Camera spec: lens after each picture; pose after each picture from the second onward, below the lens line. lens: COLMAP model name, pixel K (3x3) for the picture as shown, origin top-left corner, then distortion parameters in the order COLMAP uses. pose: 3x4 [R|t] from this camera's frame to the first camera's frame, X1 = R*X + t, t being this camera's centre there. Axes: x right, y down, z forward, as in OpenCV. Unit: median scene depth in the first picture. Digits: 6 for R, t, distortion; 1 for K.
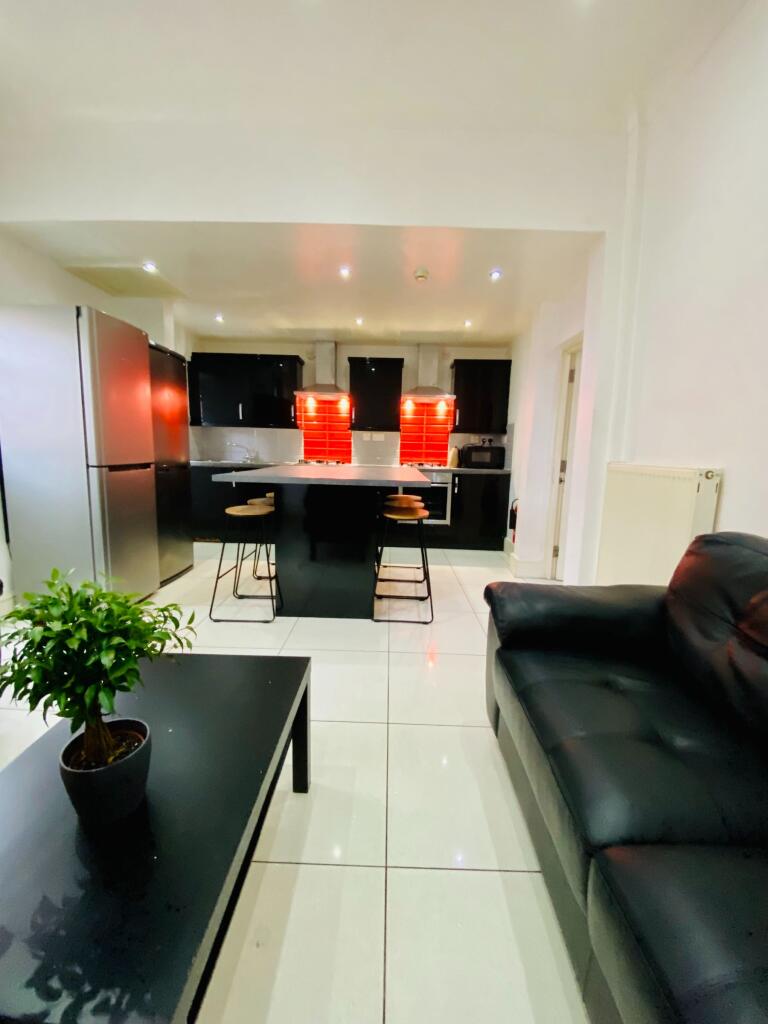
lens RADIAL K [[416.4, 0, 380.5], [0, 416.4, 520.6], [0, 0, 1]] dist [-0.019489, -0.001107]
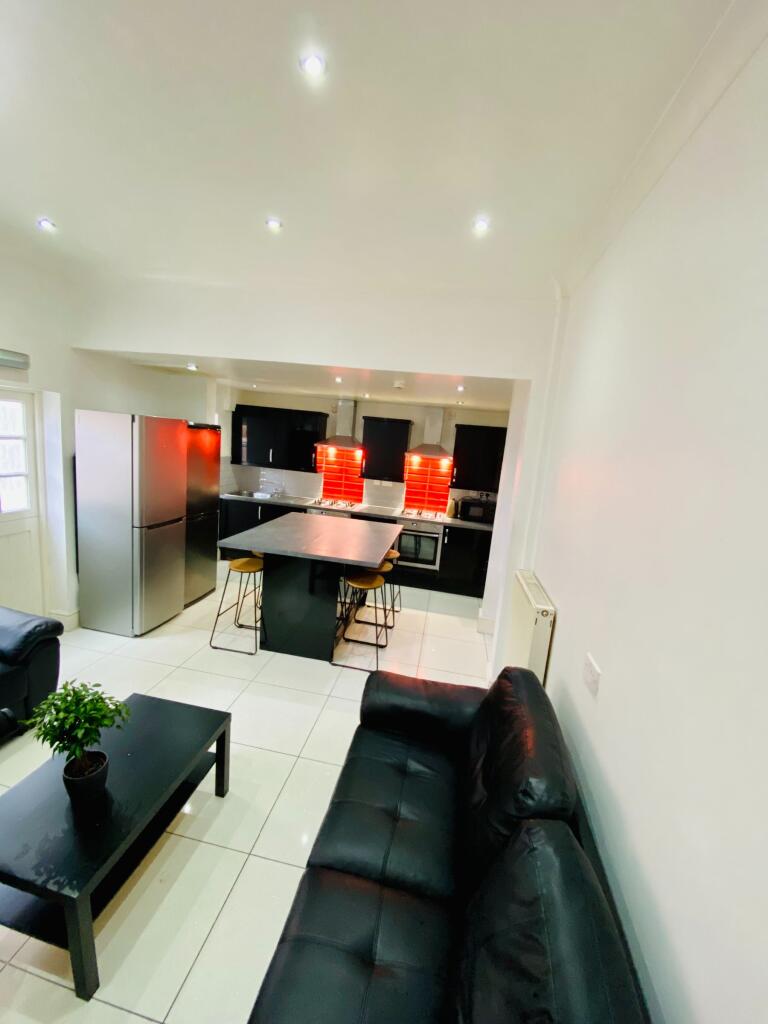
lens RADIAL K [[416.4, 0, 384.2], [0, 416.4, 513.9], [0, 0, 1]] dist [-0.019489, -0.001107]
pose [[0.986836, 0.089579, -0.134647, 0.164658], [-0.088868, 0.995979, 0.011295, -0.146089], [0.135118, 0.000819, 0.990829, -0.138926]]
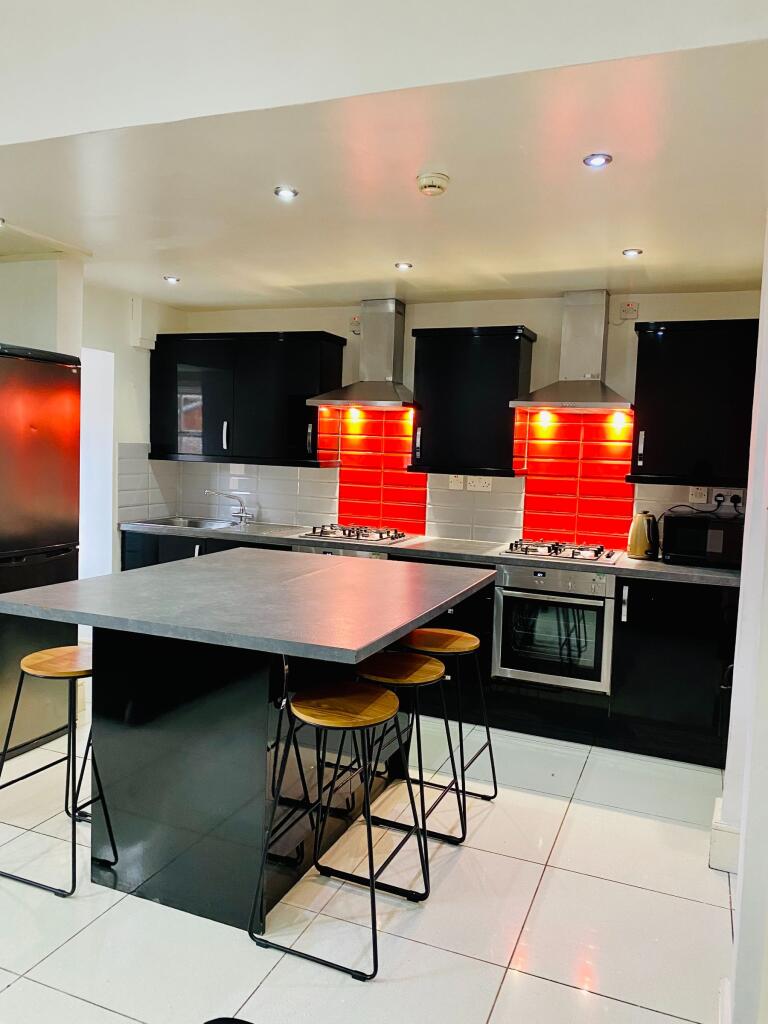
lens RADIAL K [[785.0, 0, 363.6], [0, 785.0, 507.9], [0, 0, 1]] dist [-0.011303, -0.007391]
pose [[0.924952, 0.035293, -0.378443, 0.239779], [-0.072893, 0.993669, -0.085489, -0.096921], [0.373029, 0.106659, 0.921669, 0.130248]]
